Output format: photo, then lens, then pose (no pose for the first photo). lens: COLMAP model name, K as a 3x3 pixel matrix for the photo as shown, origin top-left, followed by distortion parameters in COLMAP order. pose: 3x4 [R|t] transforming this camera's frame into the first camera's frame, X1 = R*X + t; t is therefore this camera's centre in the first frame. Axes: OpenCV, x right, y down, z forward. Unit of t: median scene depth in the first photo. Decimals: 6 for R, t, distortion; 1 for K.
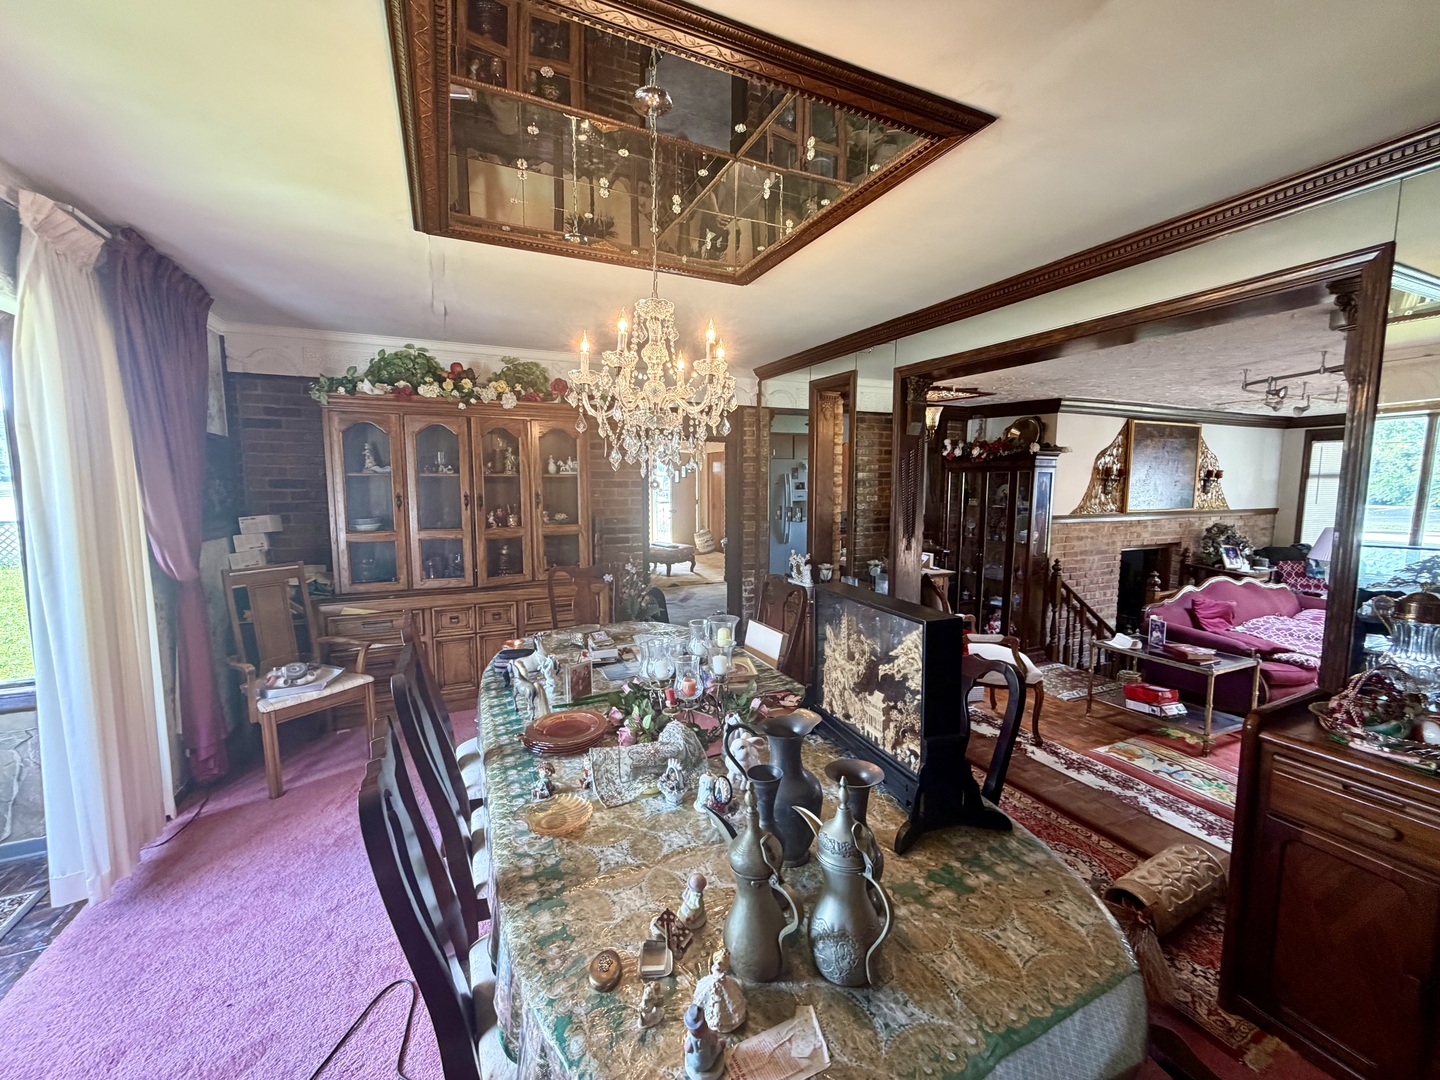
lens RADIAL K [[575.0, 0, 720.0], [0, 575.0, 540.0], [0, 0, 1]] dist [0.001096, -0.000240]
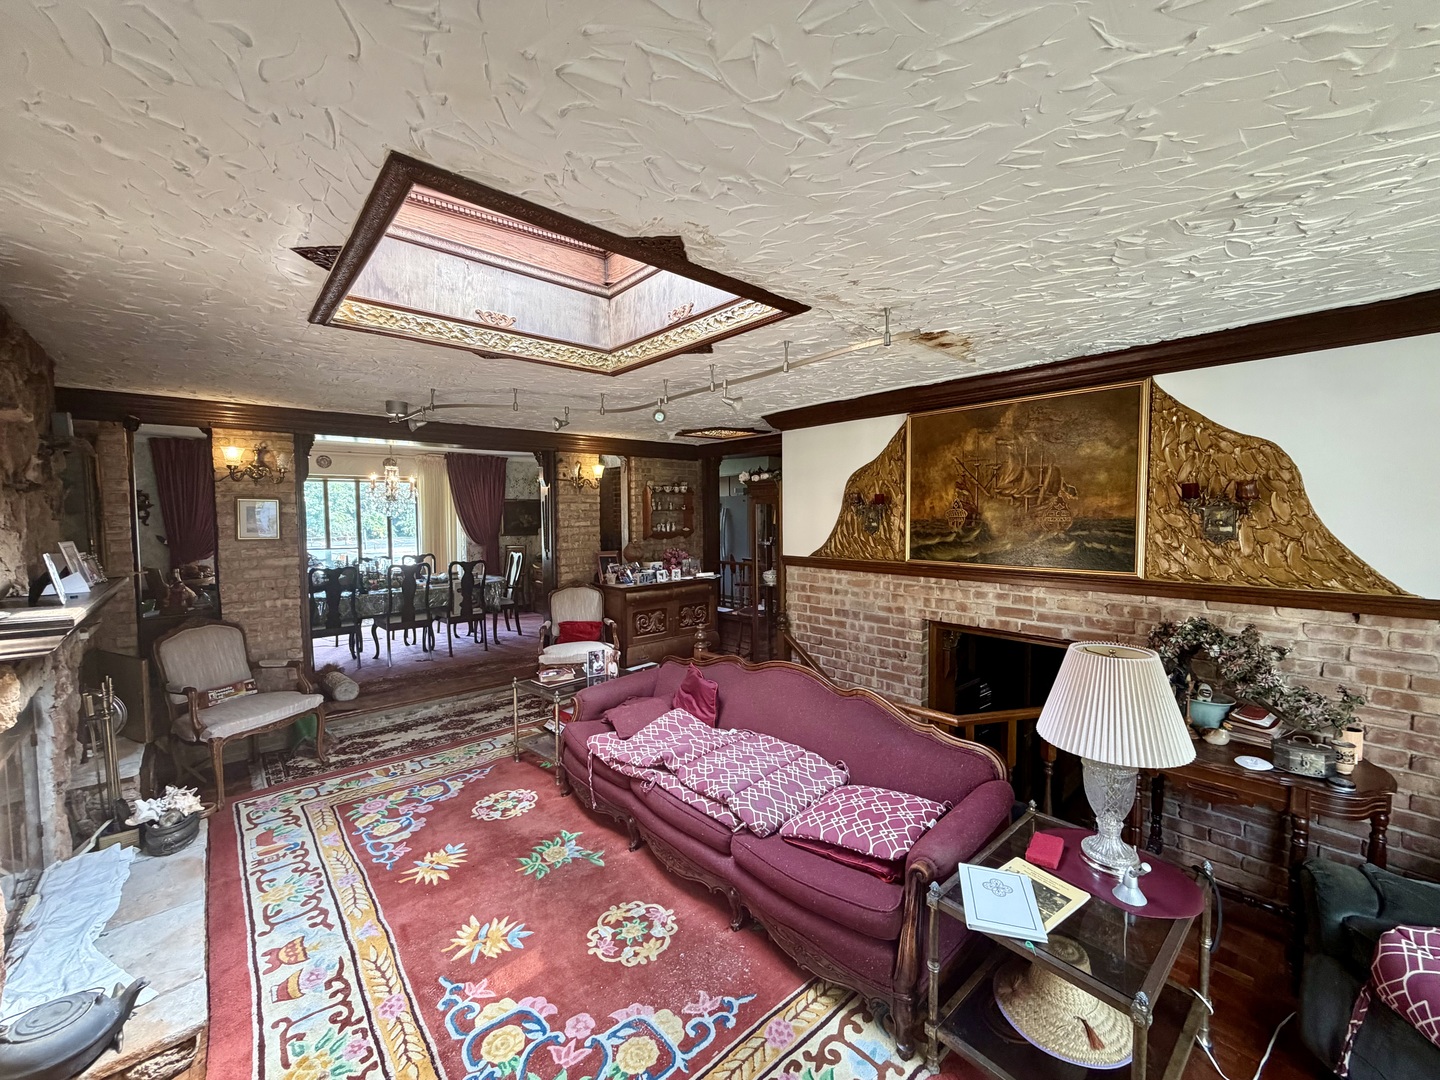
lens RADIAL K [[575.0, 0, 720.0], [0, 575.0, 540.0], [0, 0, 1]] dist [0.001096, -0.000240]
pose [[0.283138, 0.039095, -0.958282, 1.251428], [-0.086921, 0.996103, 0.014956, -0.064320], [0.955132, 0.079060, 0.285433, 0.633648]]
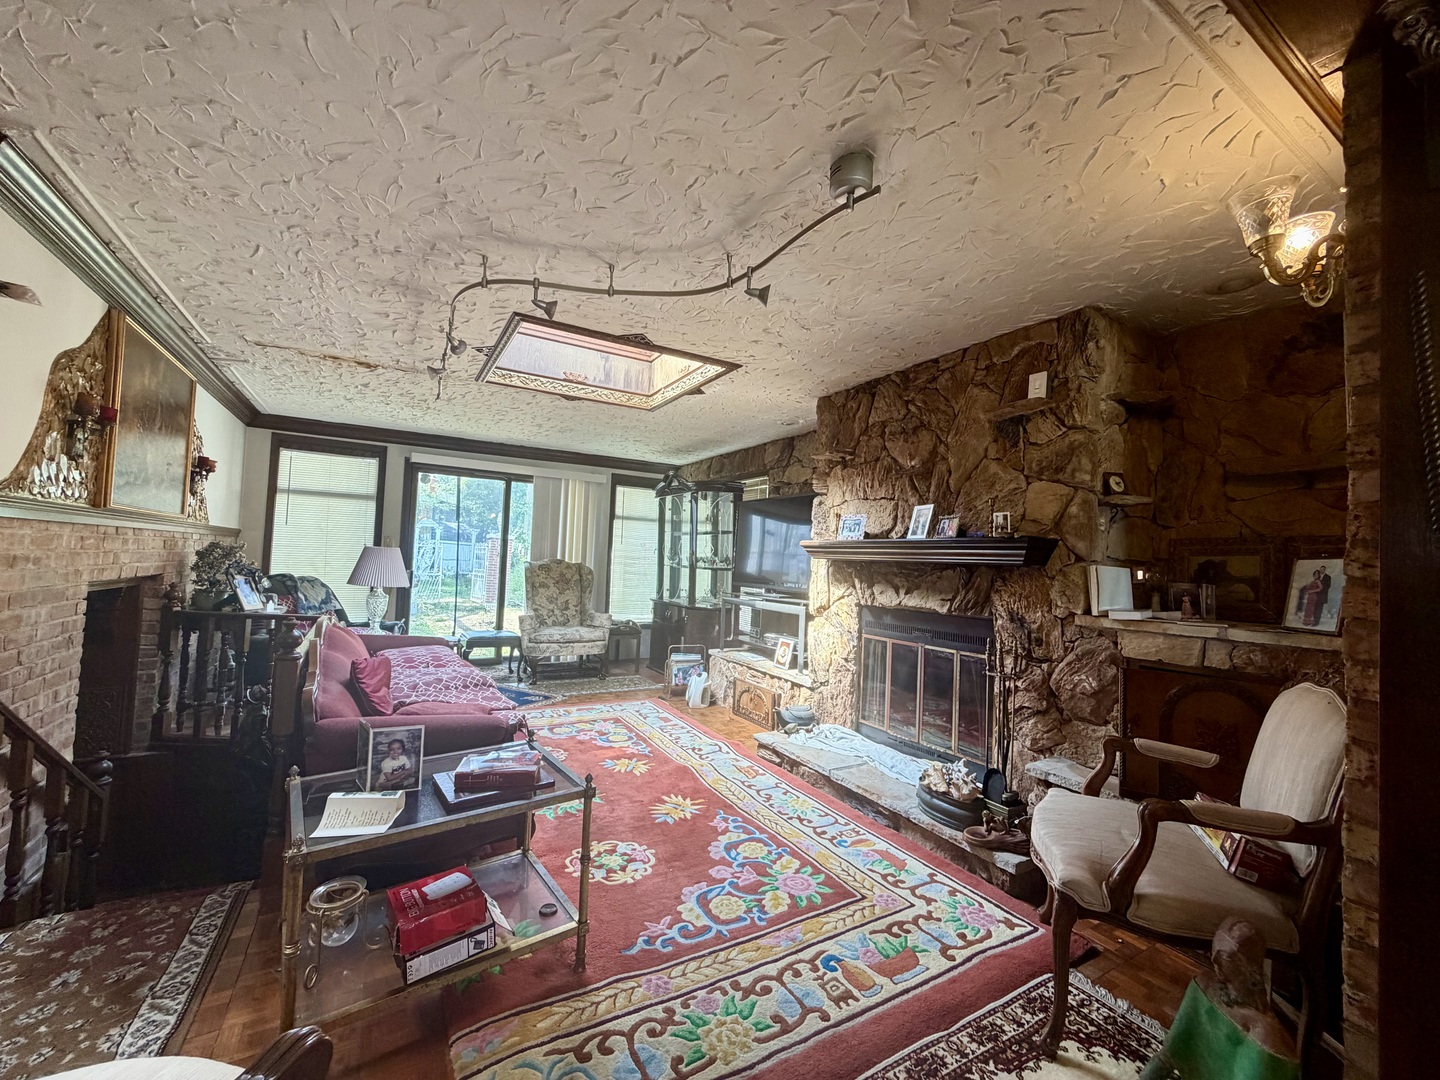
lens RADIAL K [[575.0, 0, 720.0], [0, 575.0, 540.0], [0, 0, 1]] dist [0.001096, -0.000240]
pose [[-0.090202, 0.033430, 0.995362, 0.205547], [0.058185, 0.997906, -0.028243, 0.020475], [-0.994222, 0.055368, -0.091958, 0.560296]]
